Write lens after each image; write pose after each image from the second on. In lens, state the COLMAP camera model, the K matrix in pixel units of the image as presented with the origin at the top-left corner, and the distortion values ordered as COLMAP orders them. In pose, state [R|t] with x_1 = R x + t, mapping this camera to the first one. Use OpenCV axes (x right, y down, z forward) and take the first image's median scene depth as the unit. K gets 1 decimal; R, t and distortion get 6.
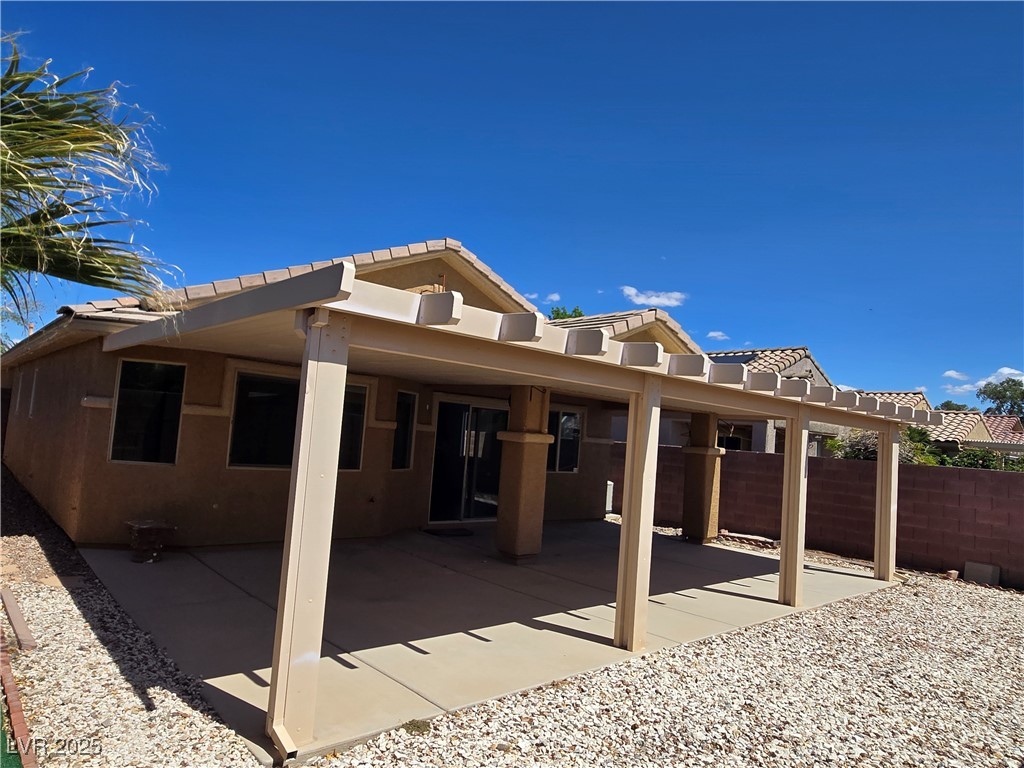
lens RADIAL K [[639.8, 0, 508.0], [0, 639.8, 385.6], [0, 0, 1]] dist [0.007336, -0.004340]
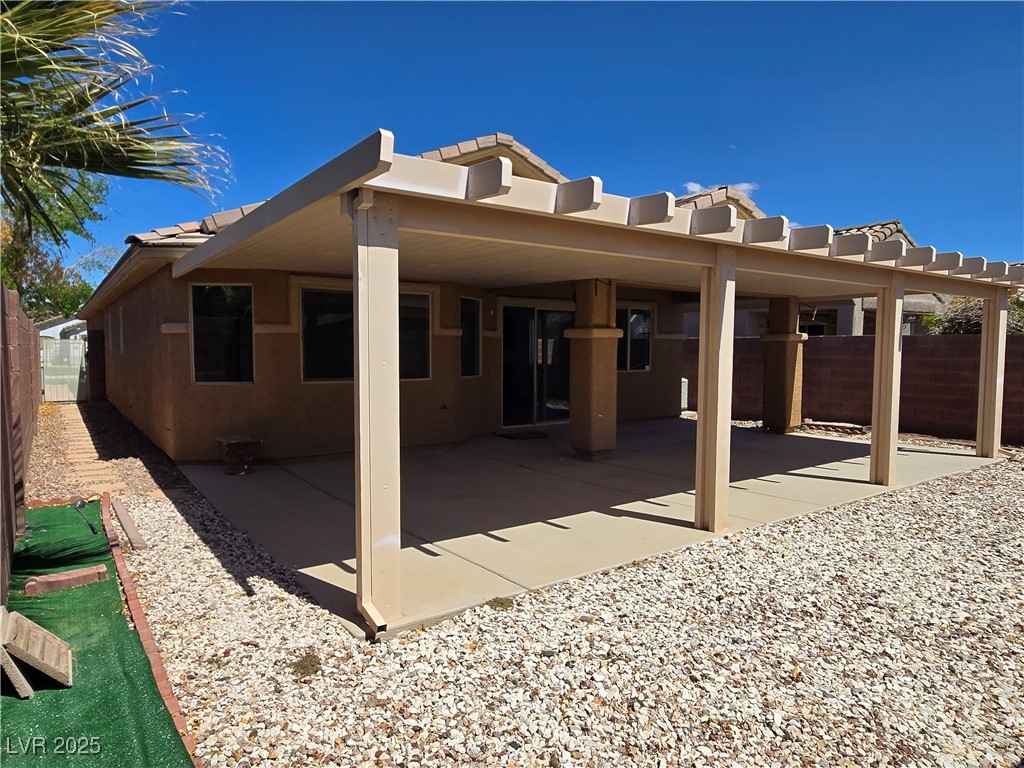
lens RADIAL K [[639.8, 0, 509.8], [0, 639.8, 387.3], [0, 0, 1]] dist [0.007336, -0.004340]
pose [[0.991840, -0.064522, -0.109955, 0.004131], [0.078388, 0.988819, 0.126853, 0.036084], [0.100541, -0.134437, 0.985808, 0.023880]]
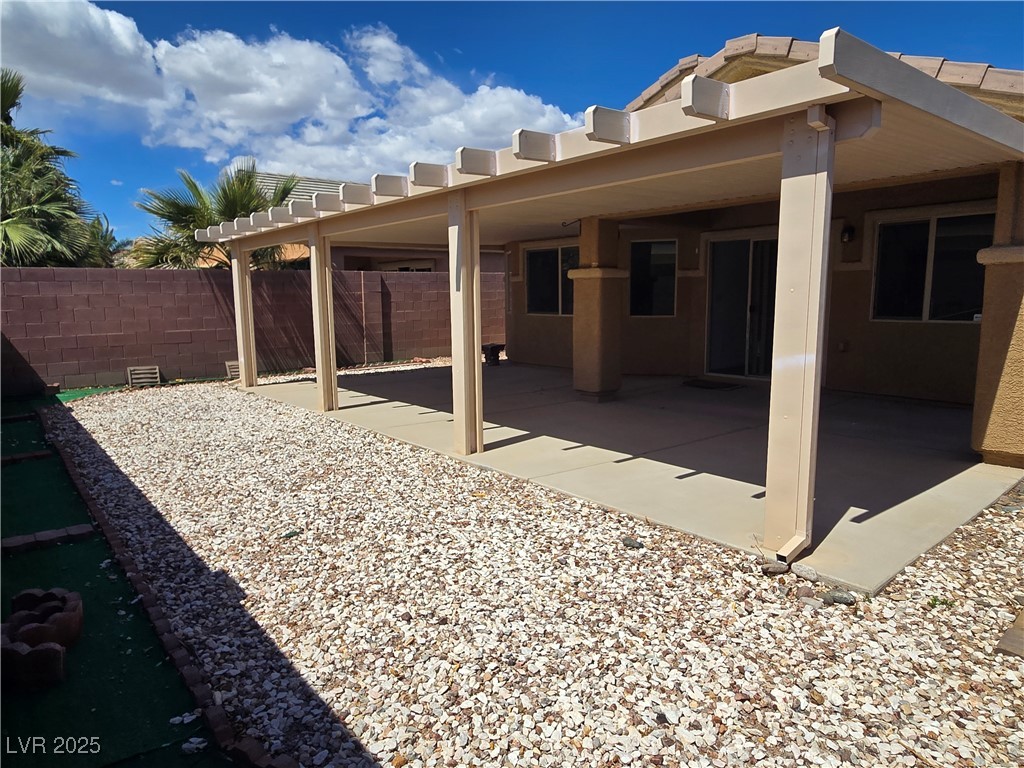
lens RADIAL K [[639.8, 0, 515.0], [0, 639.8, 390.5], [0, 0, 1]] dist [0.007336, -0.004340]
pose [[-0.030379, 0.081322, -0.996225, 1.252565], [0.083699, 0.993391, 0.078539, 0.211822], [0.996028, -0.080997, -0.036984, 1.118946]]
